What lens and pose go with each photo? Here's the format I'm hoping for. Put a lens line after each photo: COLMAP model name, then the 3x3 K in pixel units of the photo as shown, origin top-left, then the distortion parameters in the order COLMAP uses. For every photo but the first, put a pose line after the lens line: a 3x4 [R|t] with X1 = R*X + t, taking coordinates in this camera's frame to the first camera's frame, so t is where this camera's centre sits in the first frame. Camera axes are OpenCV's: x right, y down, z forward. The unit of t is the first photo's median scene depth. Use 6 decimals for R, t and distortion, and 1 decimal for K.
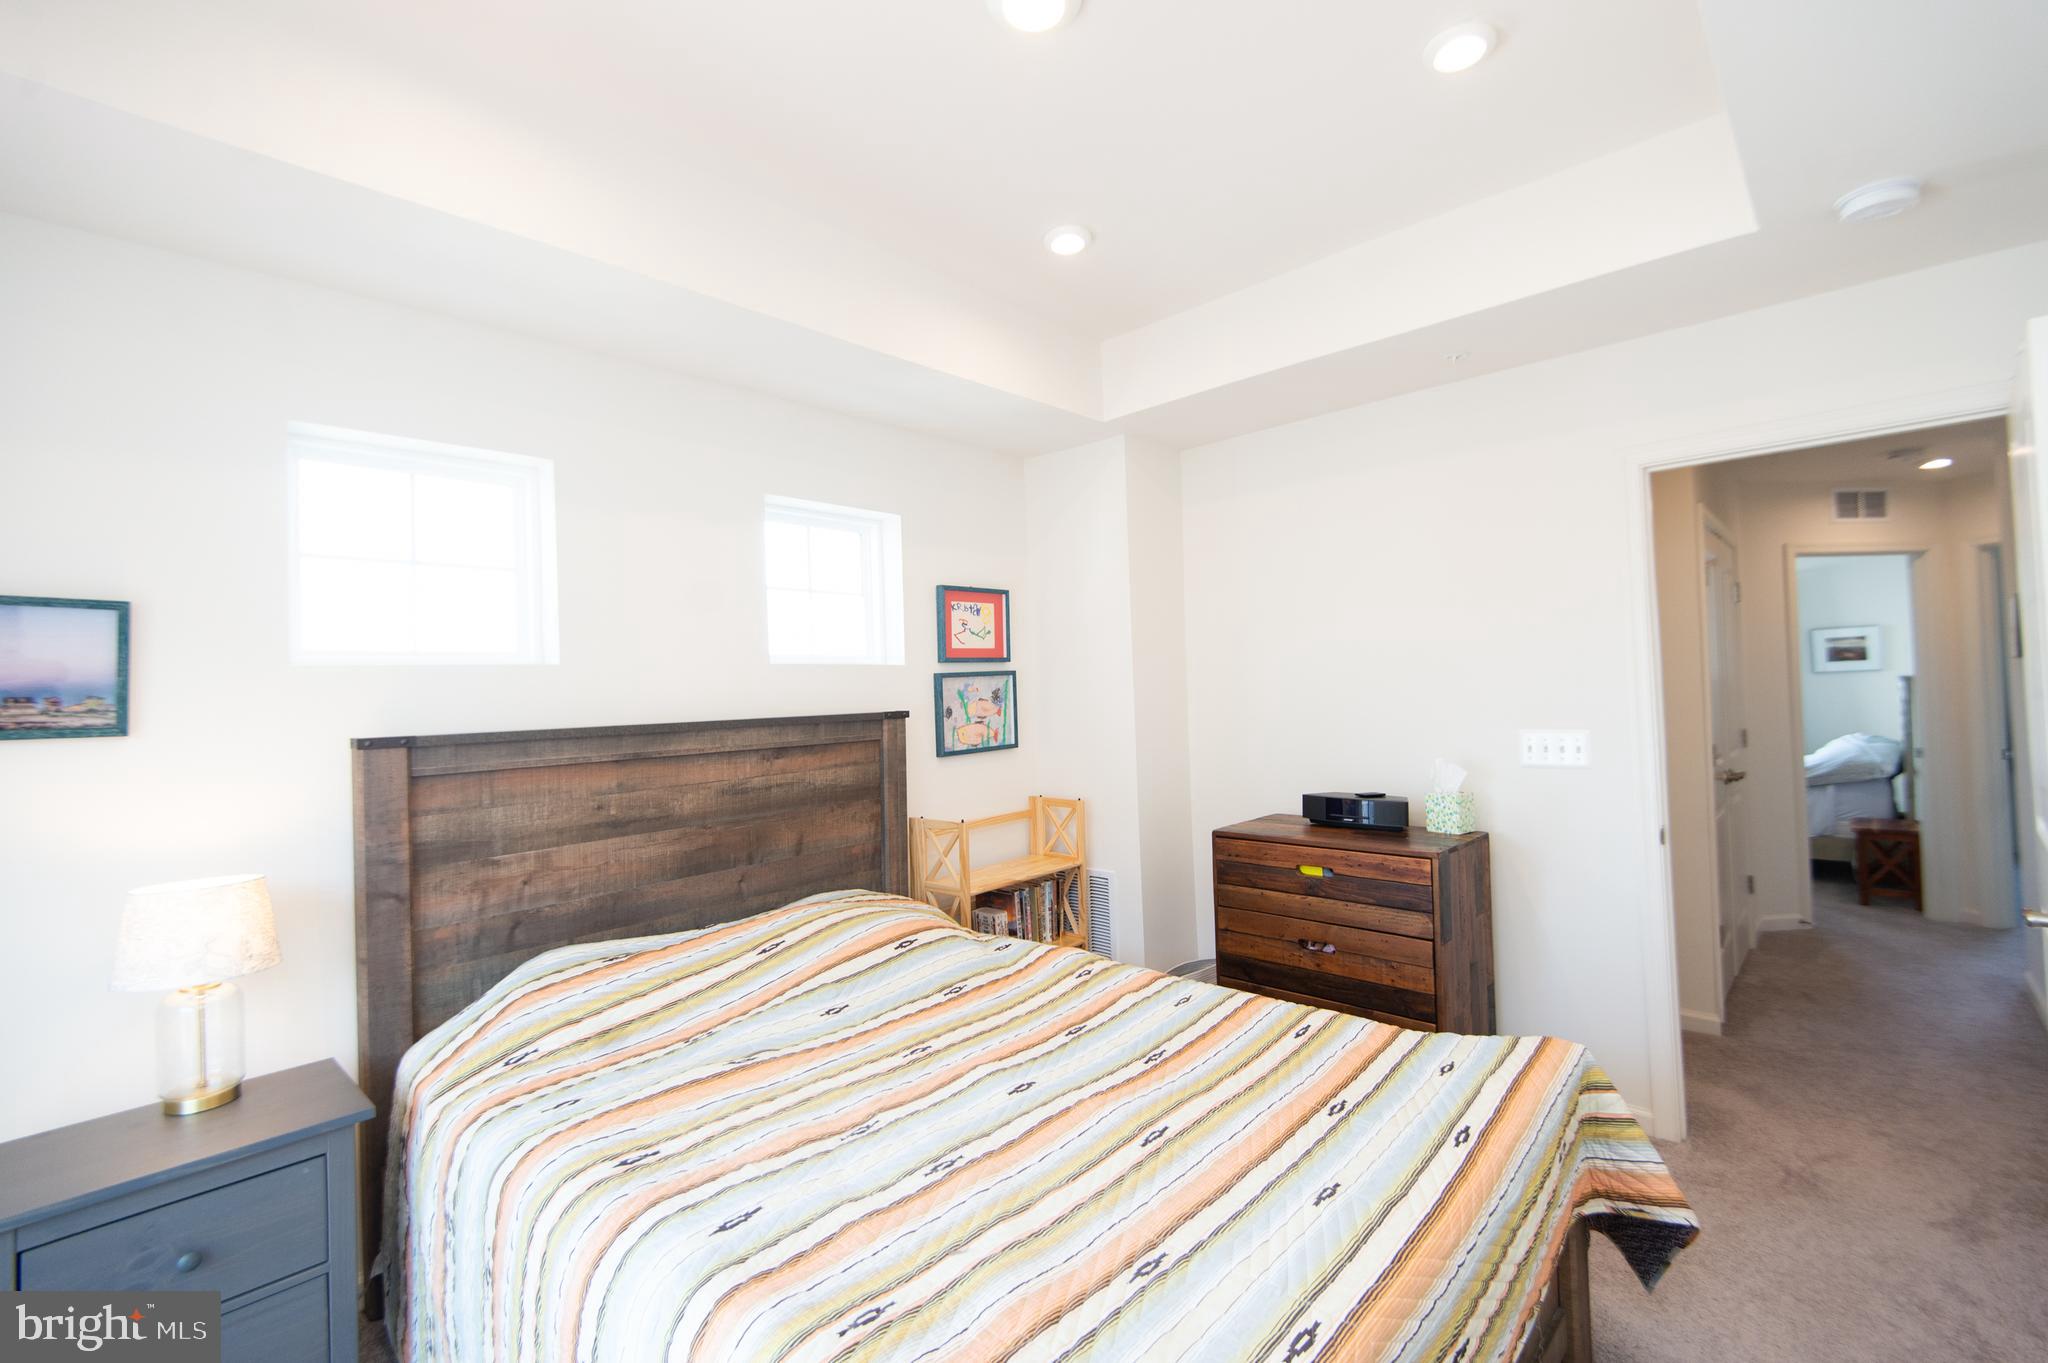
lens RADIAL K [[912.5, 0, 1023.3], [0, 912.5, 677.3], [0, 0, 1]] dist [0.029867, -0.006123]
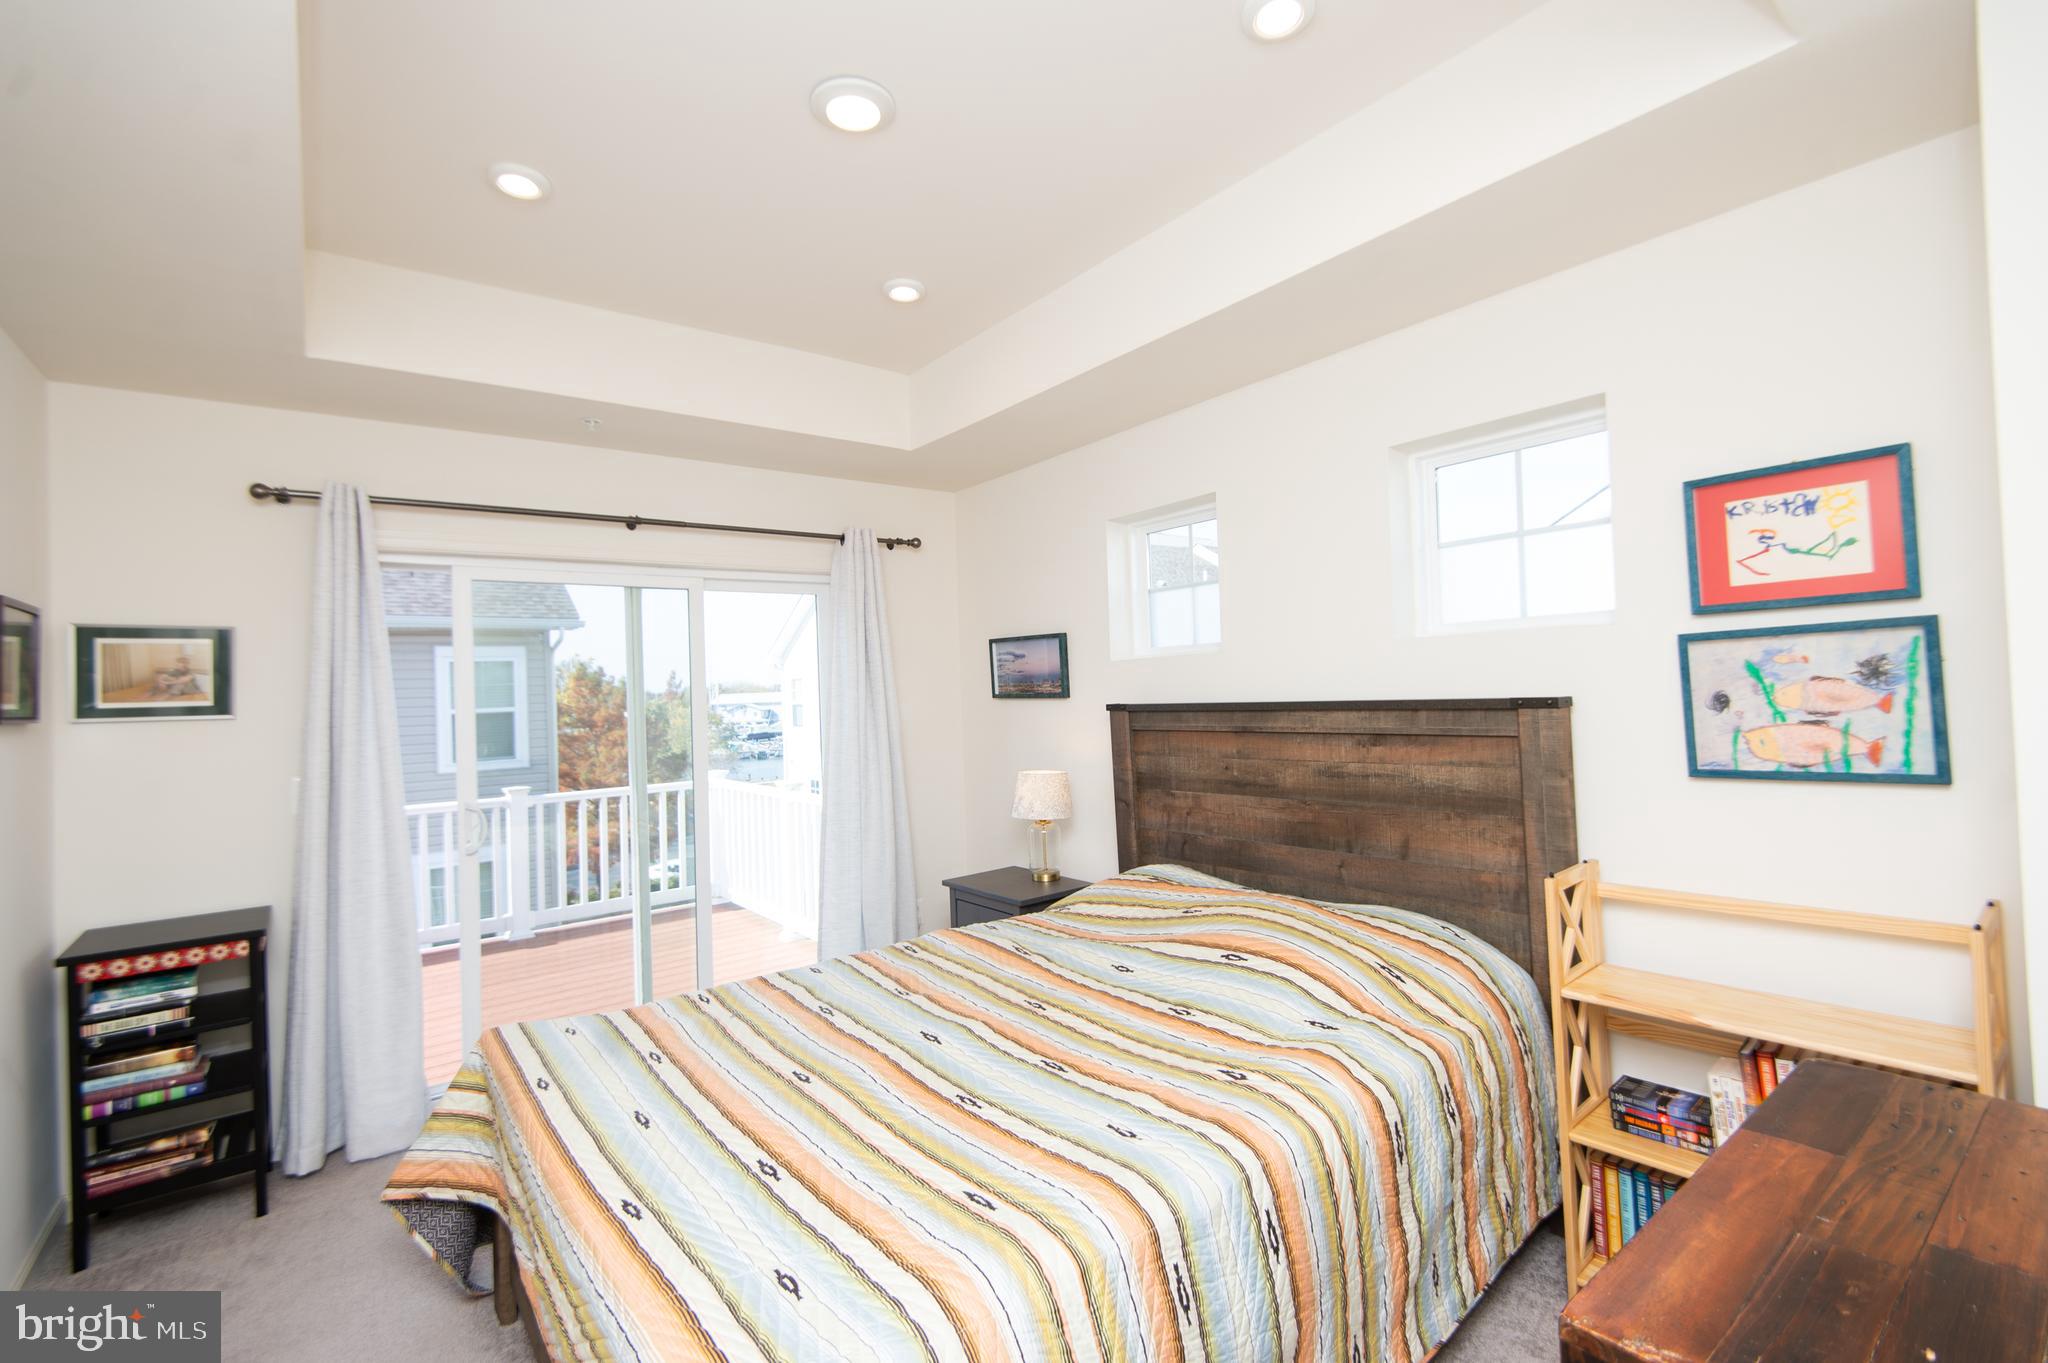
lens RADIAL K [[912.5, 0, 1026.3], [0, 912.5, 671.2], [0, 0, 1]] dist [0.029867, -0.006123]
pose [[-0.171095, 0.017485, -0.985099, 0.727333], [0.056198, 0.998388, 0.007961, -0.011621], [0.983651, -0.053999, -0.171801, 0.877999]]
